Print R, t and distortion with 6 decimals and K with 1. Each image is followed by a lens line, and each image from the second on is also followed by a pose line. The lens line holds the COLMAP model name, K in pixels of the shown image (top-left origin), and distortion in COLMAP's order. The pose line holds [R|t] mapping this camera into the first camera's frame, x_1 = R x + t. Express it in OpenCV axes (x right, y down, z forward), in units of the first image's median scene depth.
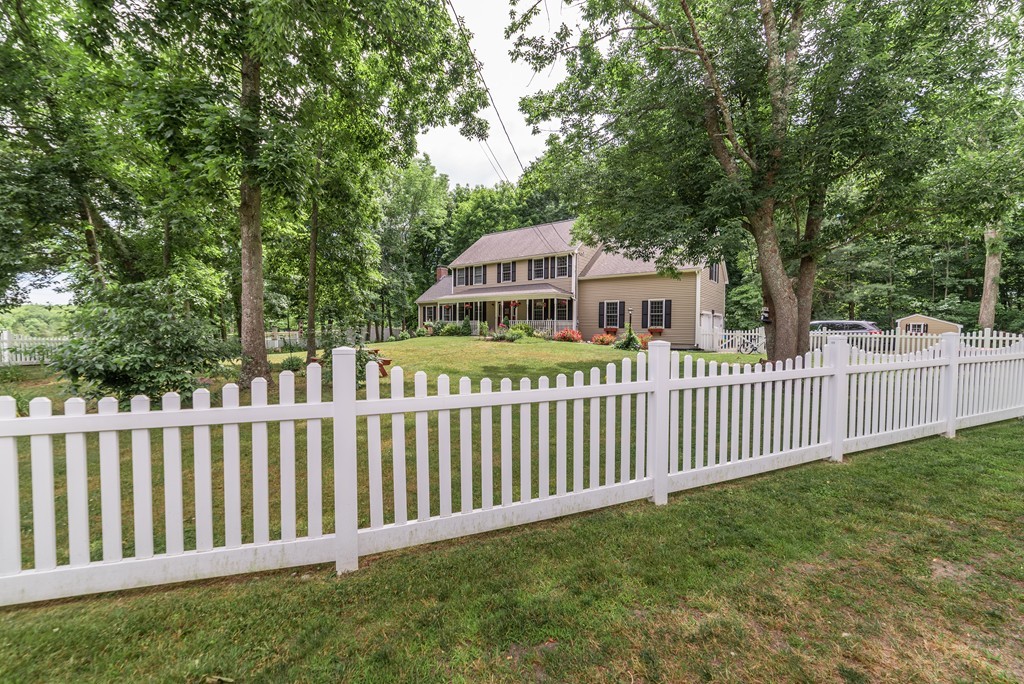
lens RADIAL K [[401.8, 0, 515.5], [0, 401.8, 339.8], [0, 0, 1]] dist [-0.012126, 0.004724]
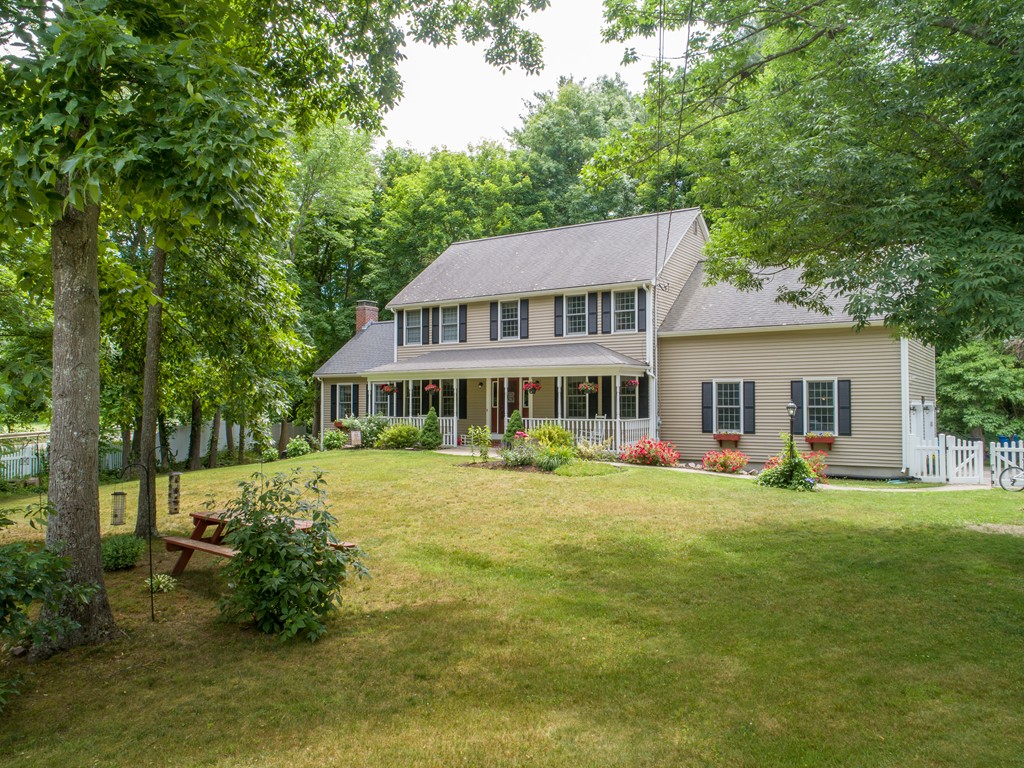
lens RADIAL K [[774.8, 0, 516.5], [0, 774.8, 380.5], [0, 0, 1]] dist [0.002089, 0.004966]
pose [[0.998312, -0.002746, 0.058019, -0.070855], [0.006380, 0.998023, -0.062531, -0.032312], [-0.057733, 0.062796, 0.996355, 0.041674]]
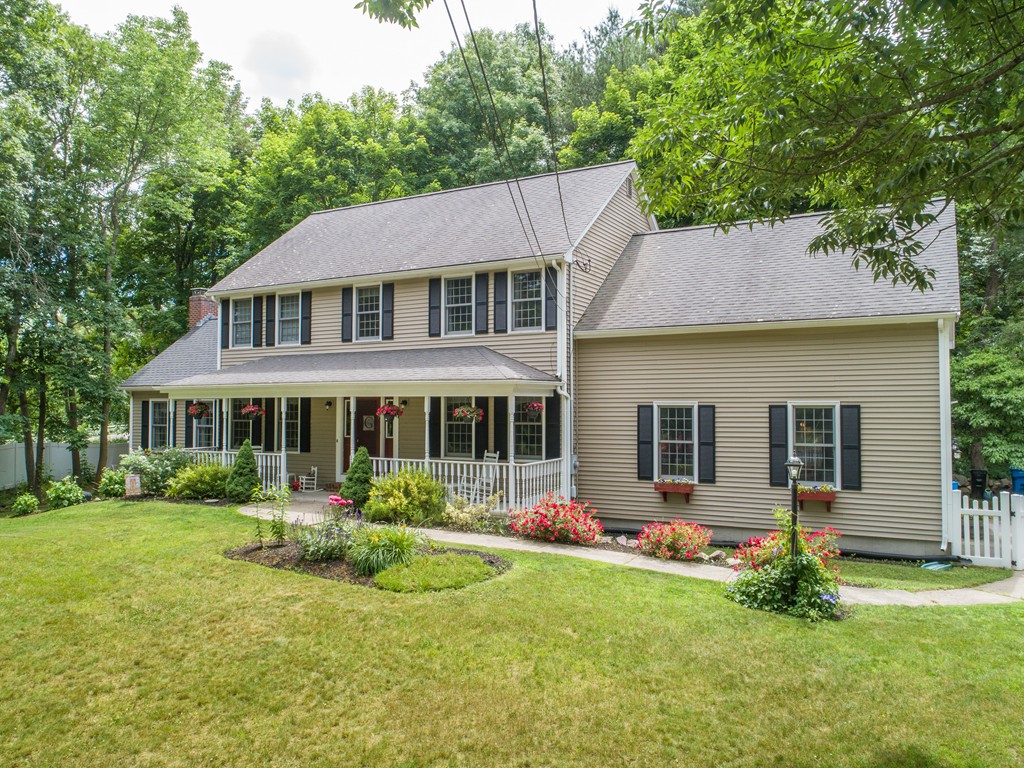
lens RADIAL K [[774.8, 0, 505.2], [0, 774.8, 388.1], [0, 0, 1]] dist [0.002089, 0.004966]
pose [[0.992473, -0.000657, 0.122462, 0.013911], [0.007389, 0.998485, -0.054529, -0.064963], [-0.122241, 0.055024, 0.990974, 0.320137]]
